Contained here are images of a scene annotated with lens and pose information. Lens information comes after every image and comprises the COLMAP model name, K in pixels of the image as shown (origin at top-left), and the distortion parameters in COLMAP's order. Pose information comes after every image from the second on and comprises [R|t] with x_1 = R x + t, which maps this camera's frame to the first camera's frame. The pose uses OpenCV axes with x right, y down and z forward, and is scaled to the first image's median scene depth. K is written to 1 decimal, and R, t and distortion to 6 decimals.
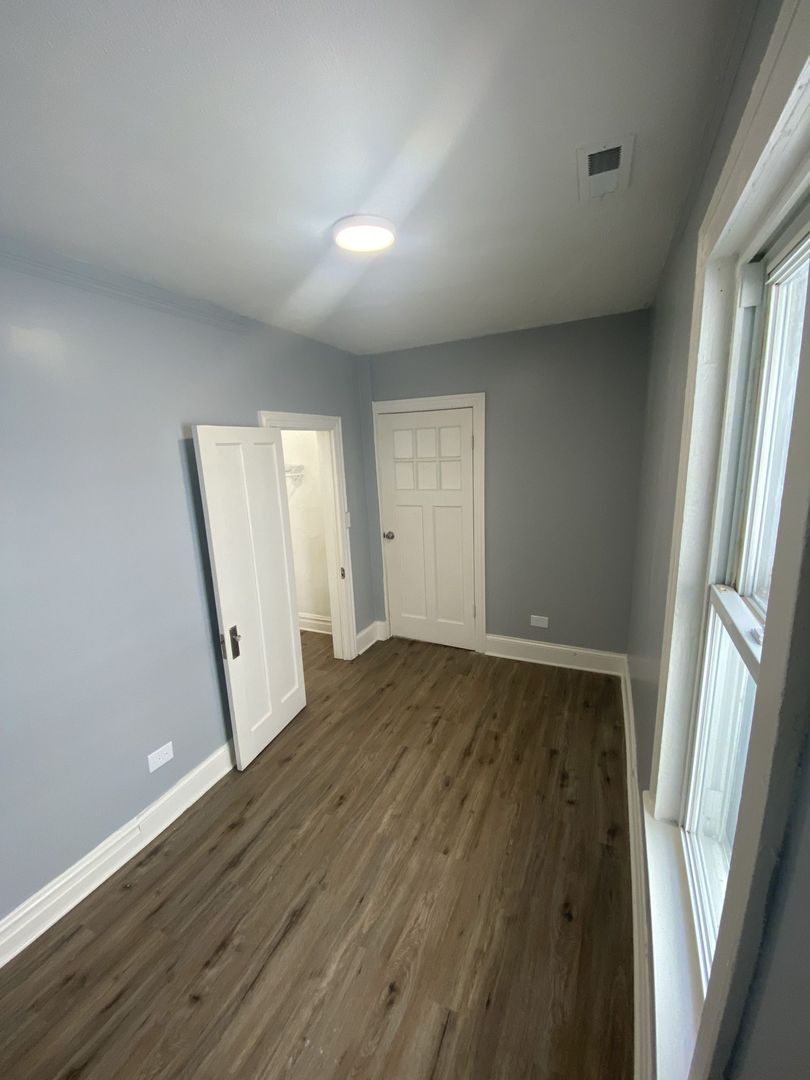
lens RADIAL K [[438.6, 0, 408.8], [0, 438.6, 535.8], [0, 0, 1]] dist [0.013510, -0.018294]
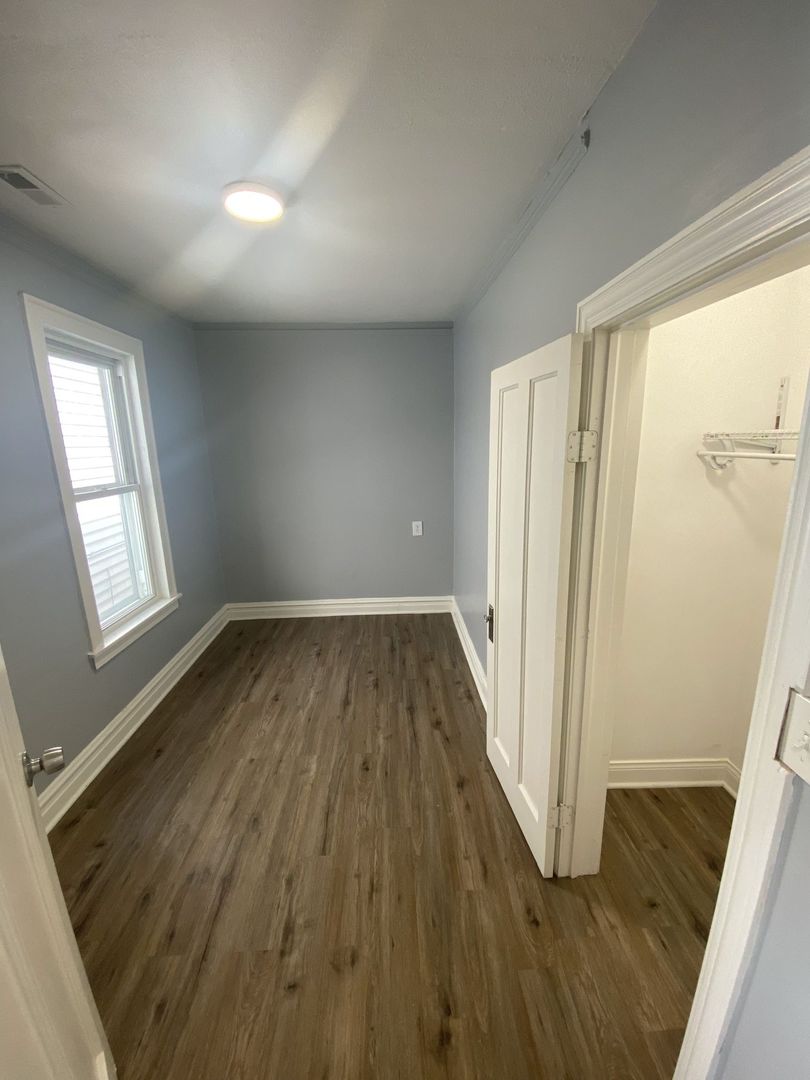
lens RADIAL K [[438.6, 0, 408.8], [0, 438.6, 535.8], [0, 0, 1]] dist [0.013510, -0.018294]
pose [[-0.890239, 0.153761, -0.428757, 0.111019], [-0.040527, 0.910829, 0.410790, -0.301119], [0.453688, 0.383077, -0.804624, 1.731380]]
